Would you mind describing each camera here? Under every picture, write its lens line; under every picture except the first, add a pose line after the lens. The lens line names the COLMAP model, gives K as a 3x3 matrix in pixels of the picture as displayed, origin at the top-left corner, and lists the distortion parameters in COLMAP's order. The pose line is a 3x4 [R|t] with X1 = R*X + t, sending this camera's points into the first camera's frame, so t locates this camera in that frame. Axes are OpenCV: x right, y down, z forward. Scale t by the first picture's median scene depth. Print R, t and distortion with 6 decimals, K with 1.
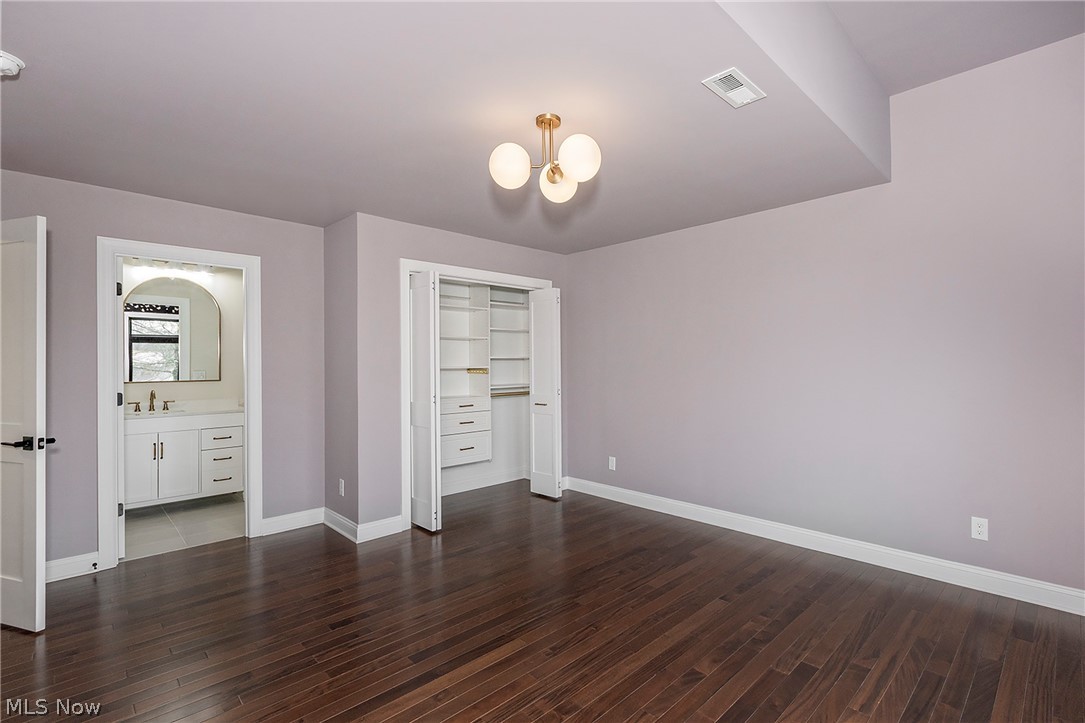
lens RADIAL K [[508.6, 0, 548.3], [0, 508.6, 360.2], [0, 0, 1]] dist [0.000273, 0.000165]
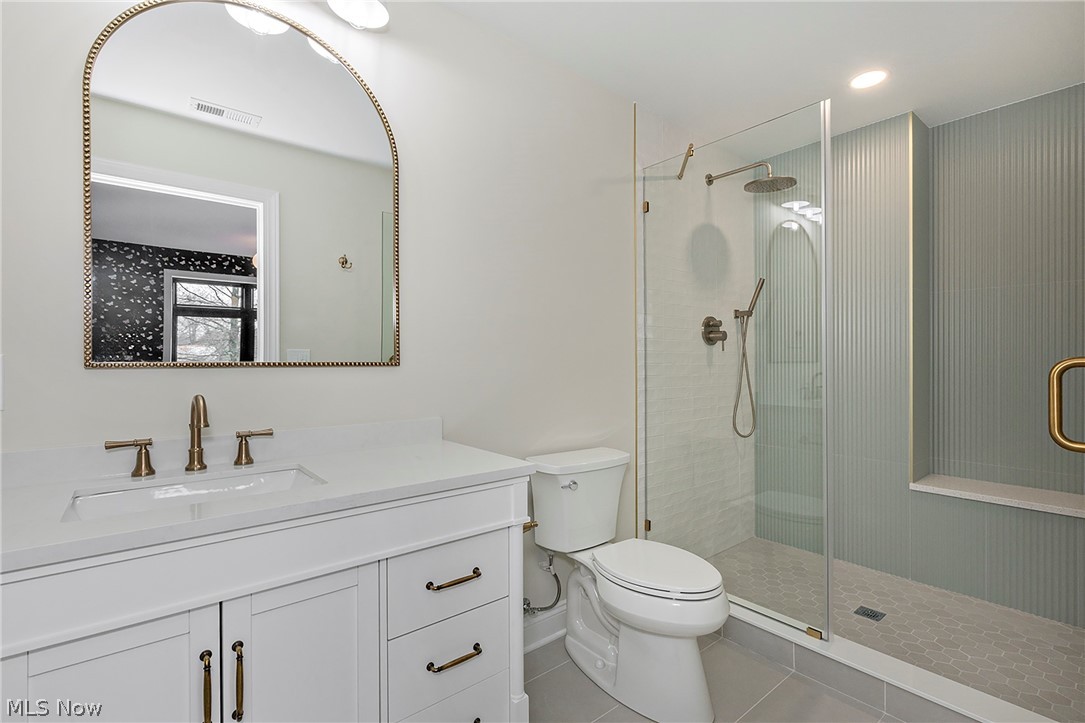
lens RADIAL K [[508.6, 0, 548.3], [0, 508.6, 360.2], [0, 0, 1]] dist [0.000273, 0.000165]
pose [[0.997532, 0.003168, -0.070147, -0.273727], [-0.002432, 0.999941, 0.010578, 0.017768], [0.070176, -0.010382, 0.997481, 0.354818]]
